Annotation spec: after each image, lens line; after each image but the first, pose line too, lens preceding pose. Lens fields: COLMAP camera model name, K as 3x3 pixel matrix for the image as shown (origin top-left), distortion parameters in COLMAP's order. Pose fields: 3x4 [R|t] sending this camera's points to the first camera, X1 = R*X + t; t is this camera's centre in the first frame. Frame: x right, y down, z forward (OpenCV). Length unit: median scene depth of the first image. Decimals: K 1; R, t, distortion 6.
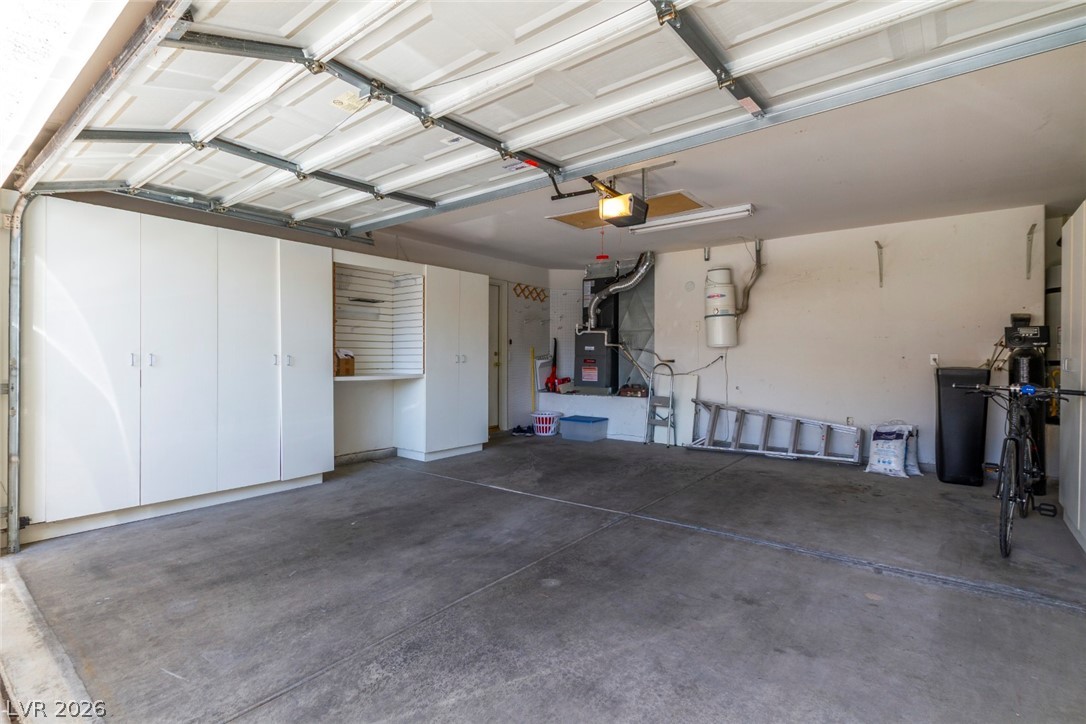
lens RADIAL K [[502.4, 0, 543.0], [0, 502.4, 362.0], [0, 0, 1]] dist [0.032303, -0.000163]
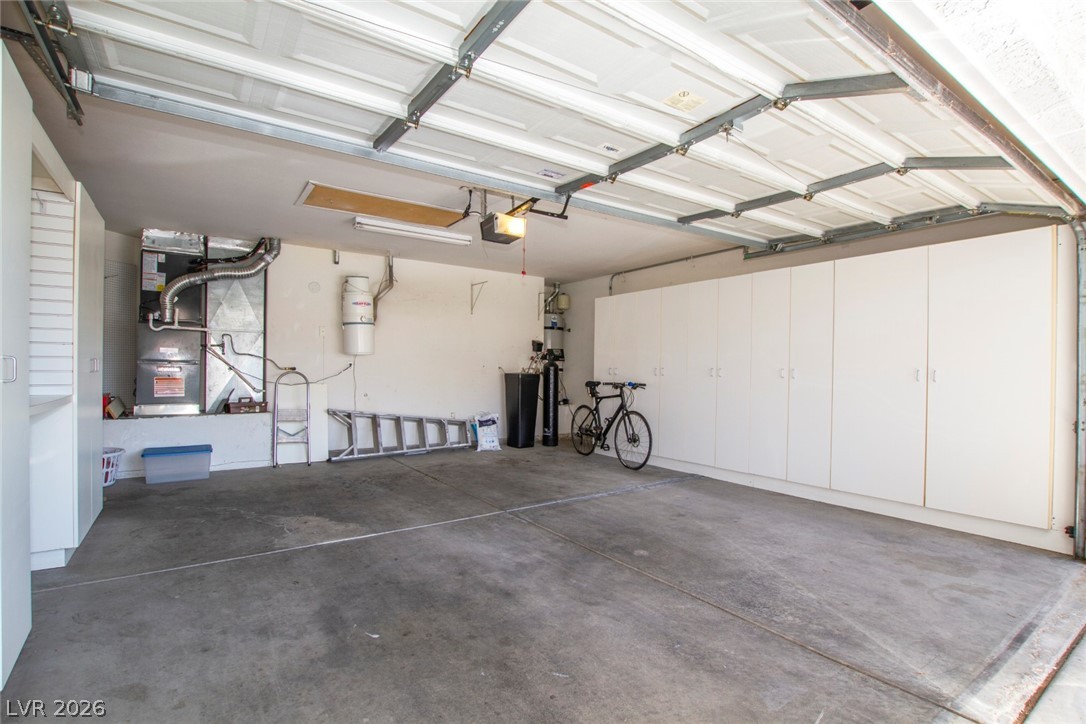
lens RADIAL K [[514.2, 0, 543.0], [0, 514.2, 362.0], [0, 0, 1]] dist [0.003127, -0.000127]
pose [[0.283844, 0.023975, 0.958571, -1.017358], [-0.013216, 0.999690, -0.021090, 0.004342], [-0.958779, -0.006682, 0.284073, 0.712083]]
